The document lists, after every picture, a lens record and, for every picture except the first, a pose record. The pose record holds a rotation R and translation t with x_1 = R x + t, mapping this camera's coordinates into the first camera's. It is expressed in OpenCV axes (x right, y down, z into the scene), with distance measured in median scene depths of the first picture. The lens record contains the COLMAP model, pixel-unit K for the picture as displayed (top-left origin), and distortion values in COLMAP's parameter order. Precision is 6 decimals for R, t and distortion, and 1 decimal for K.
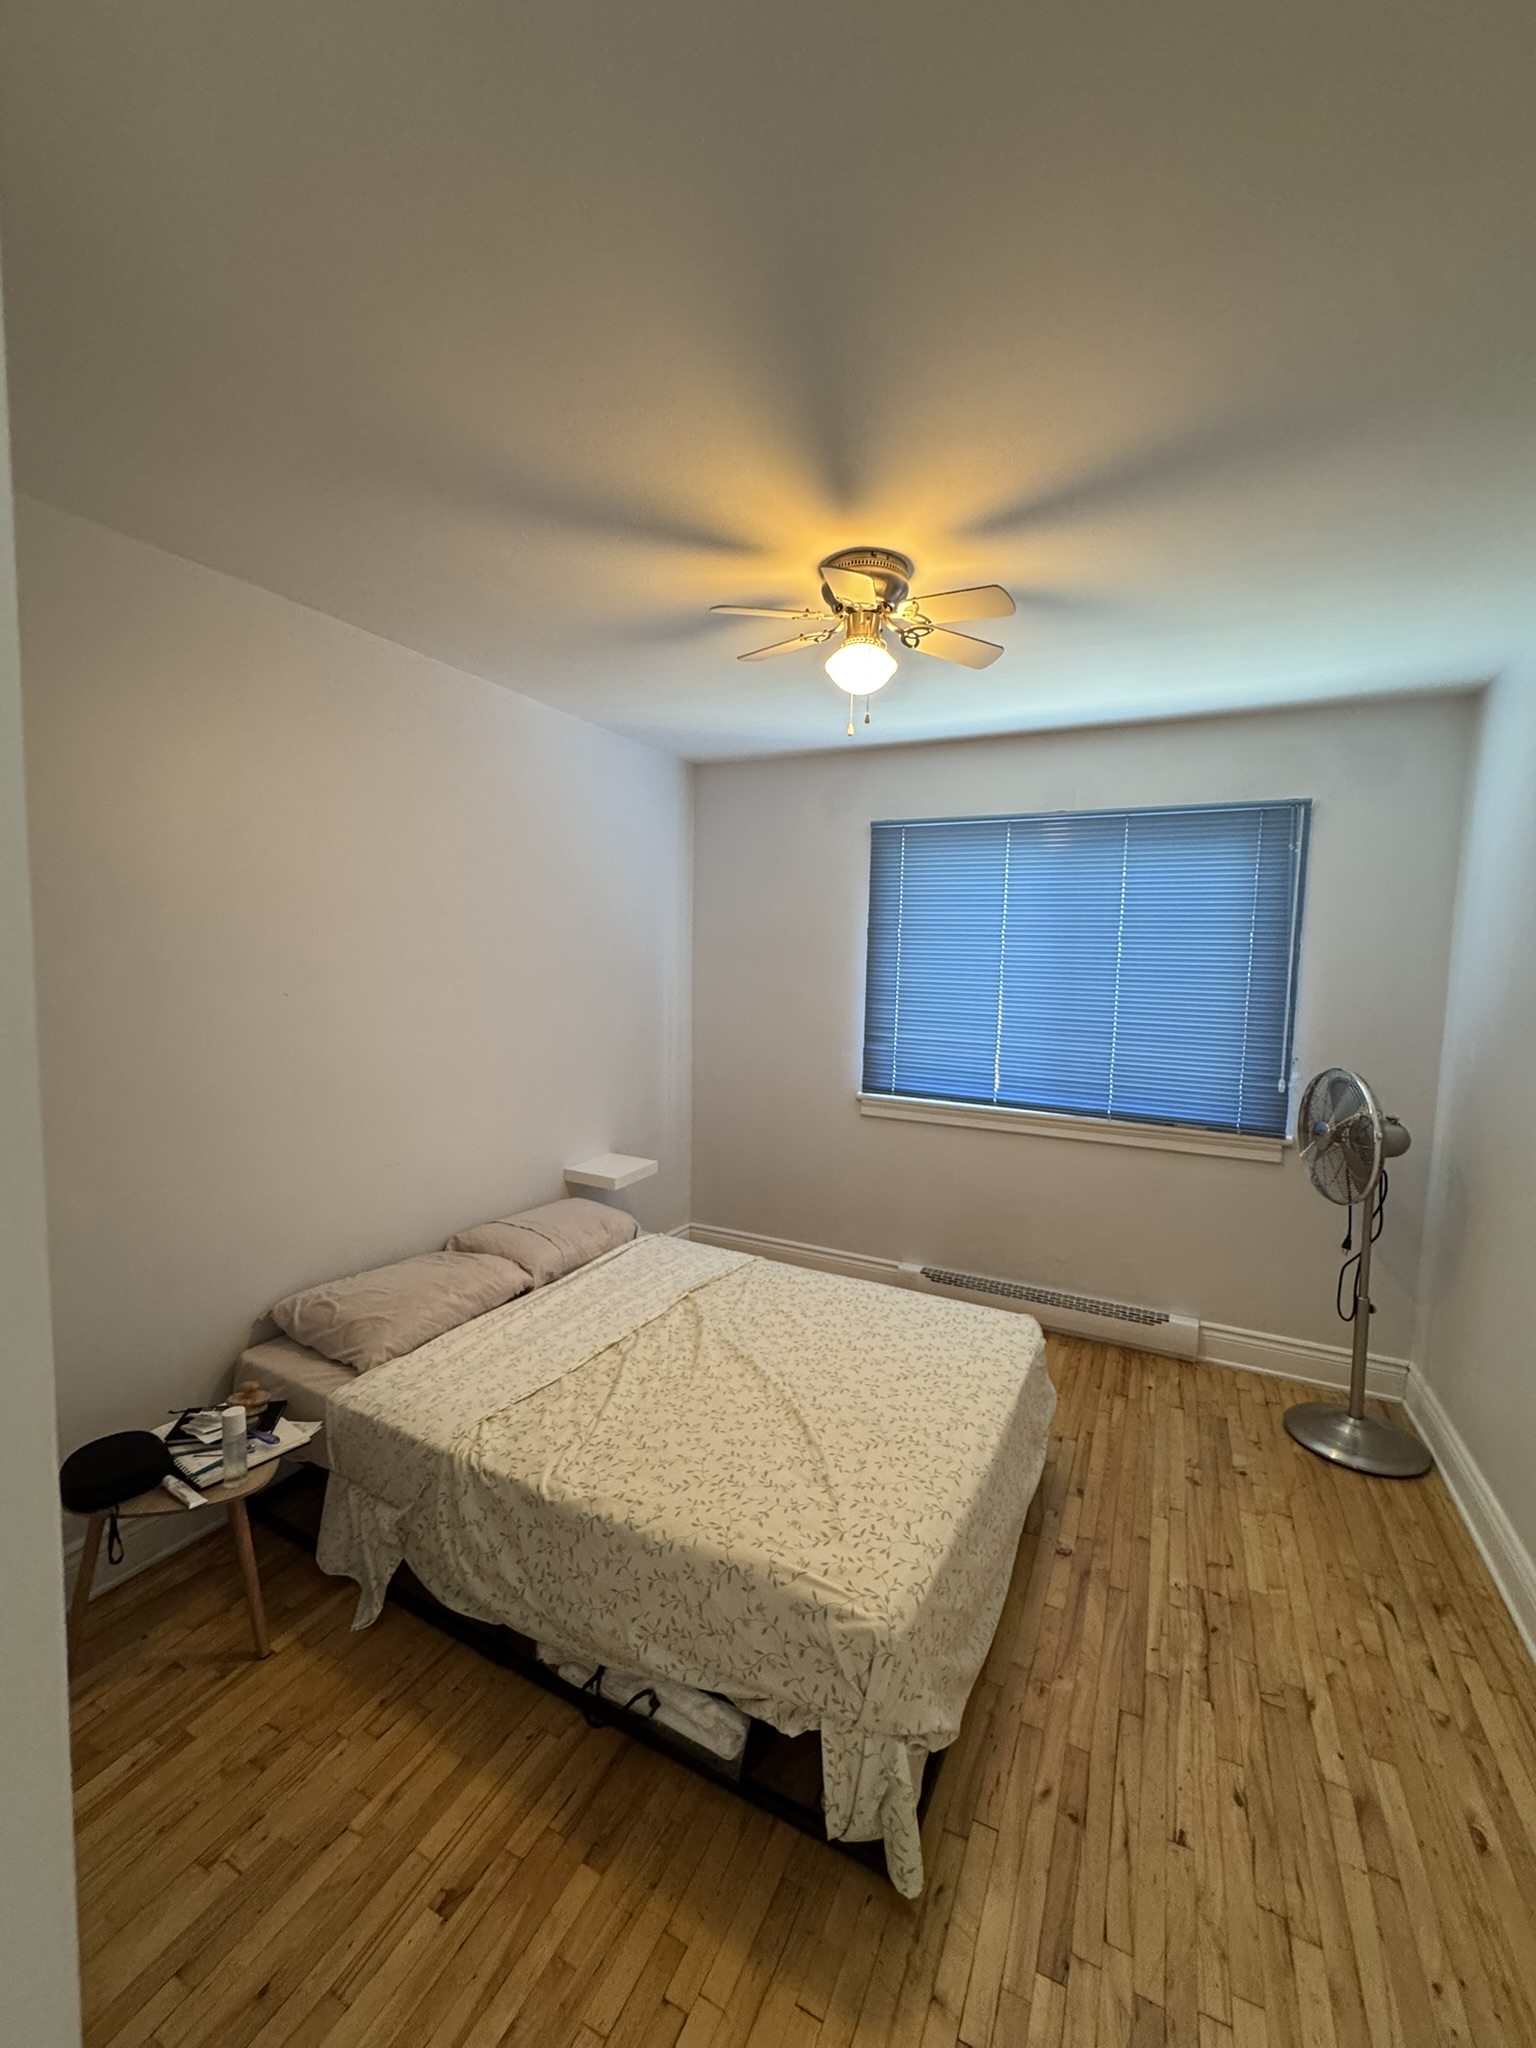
lens RADIAL K [[820.8, 0, 768.9], [0, 820.8, 1026.0], [0, 0, 1]] dist [0.001691, 0.000303]
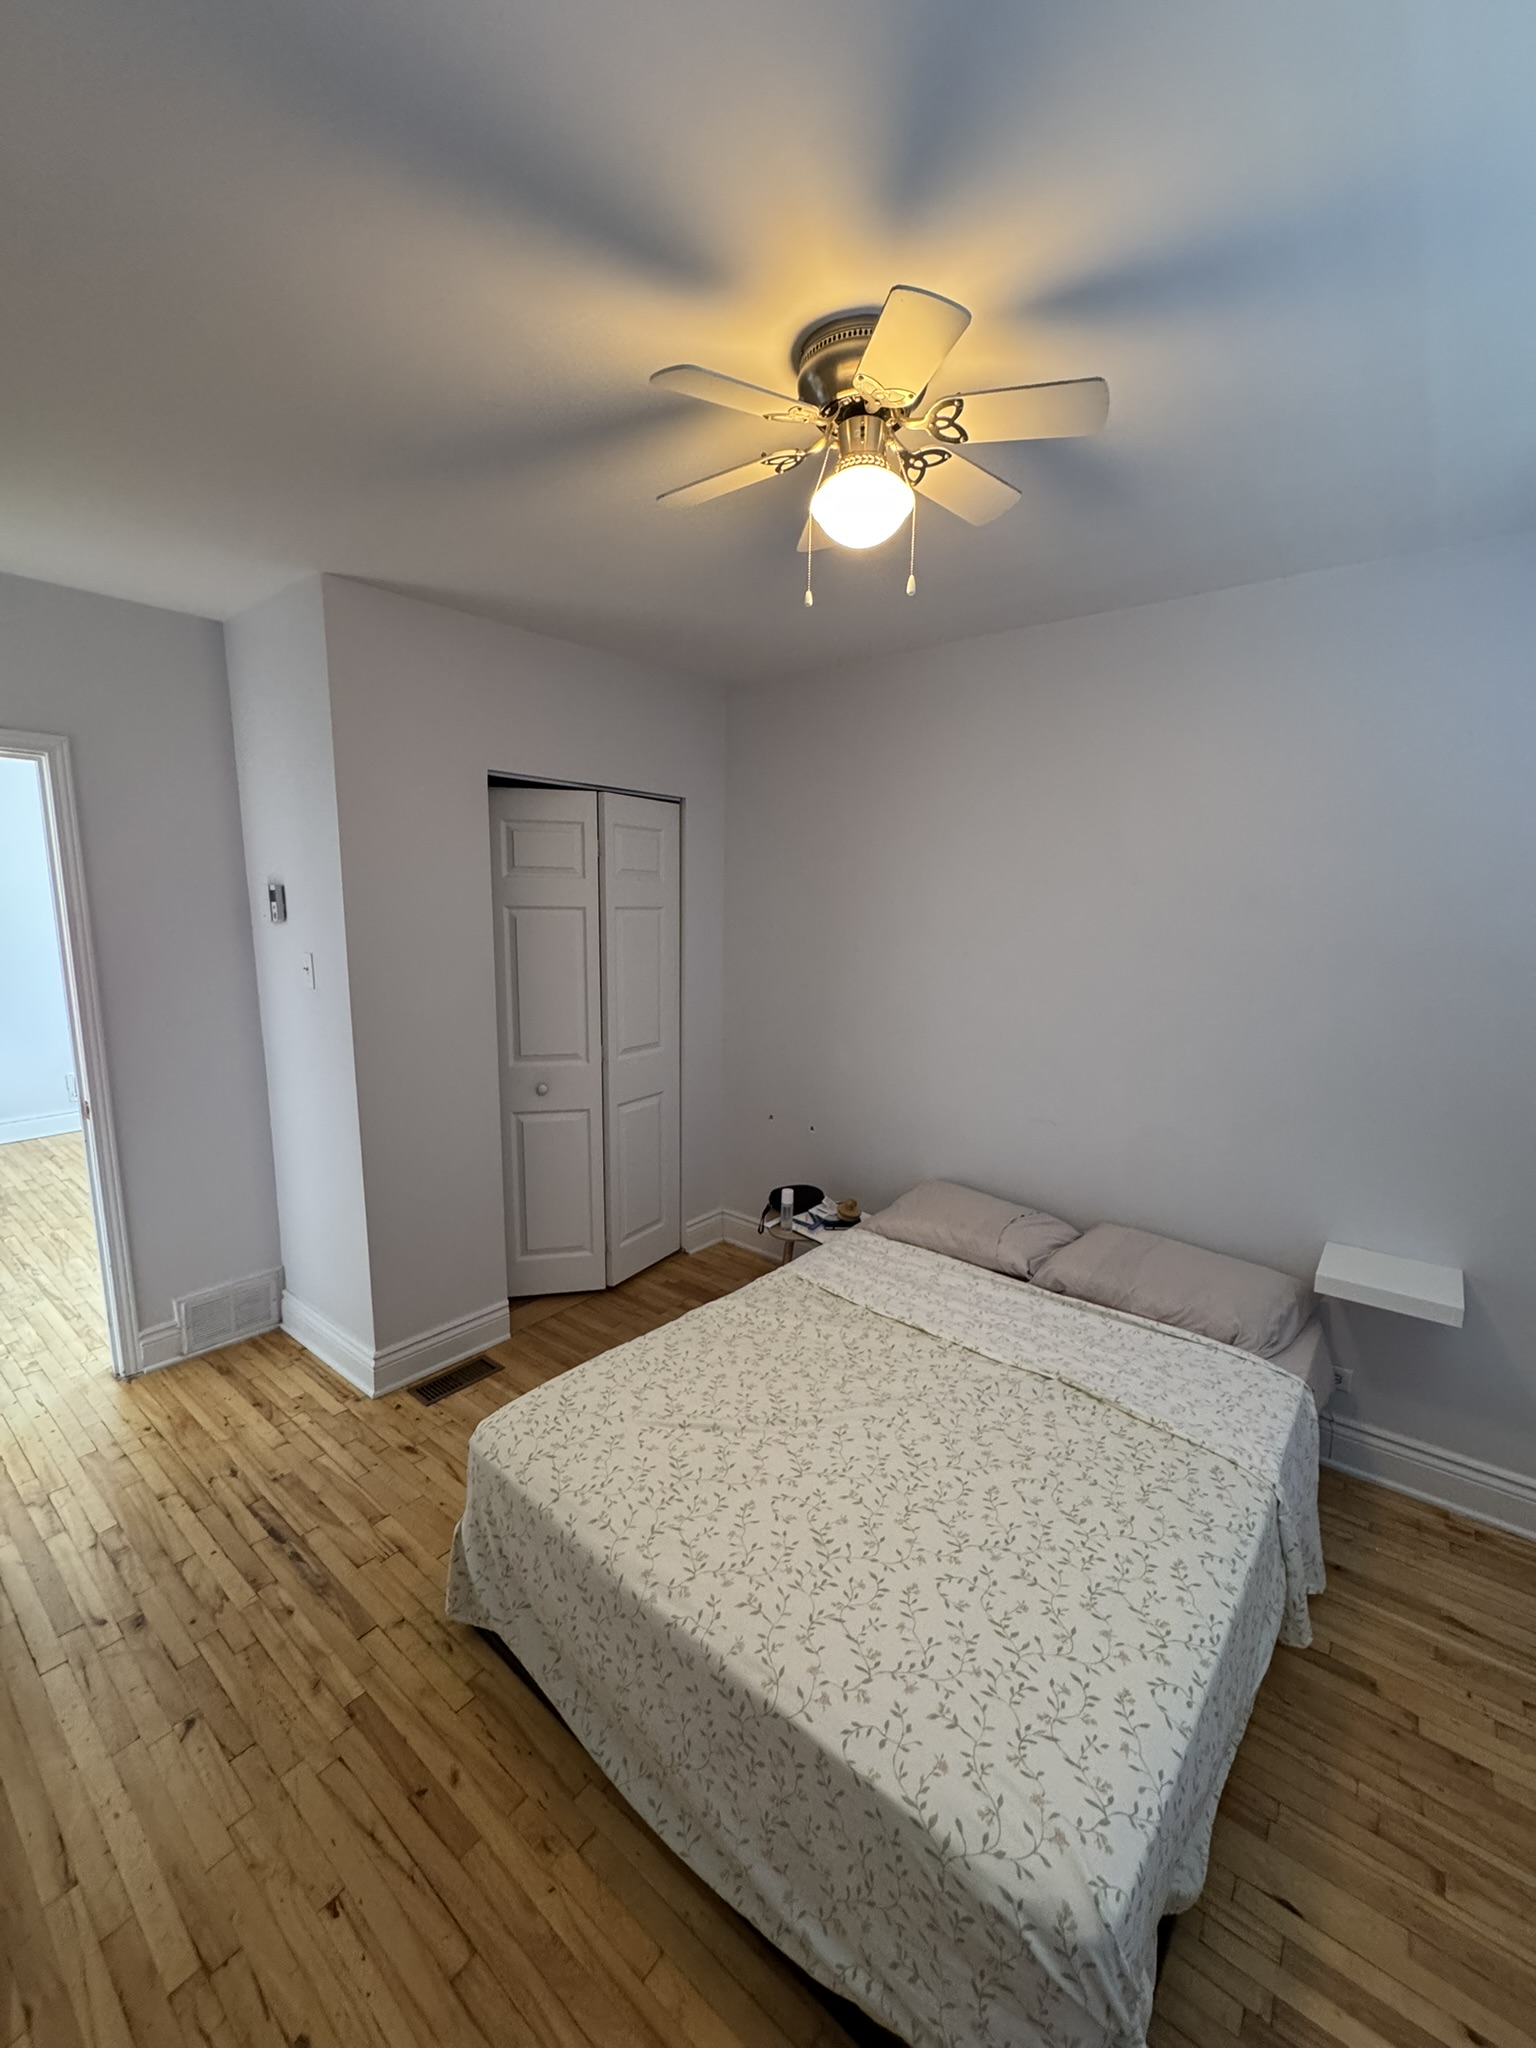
lens RADIAL K [[820.8, 0, 772.7], [0, 820.8, 1021.2], [0, 0, 1]] dist [0.001691, 0.000303]
pose [[-0.212169, 0.123016, -0.969459, 0.785742], [-0.102318, 0.983796, 0.147228, -0.099109], [0.971862, 0.130431, -0.196144, 1.034940]]
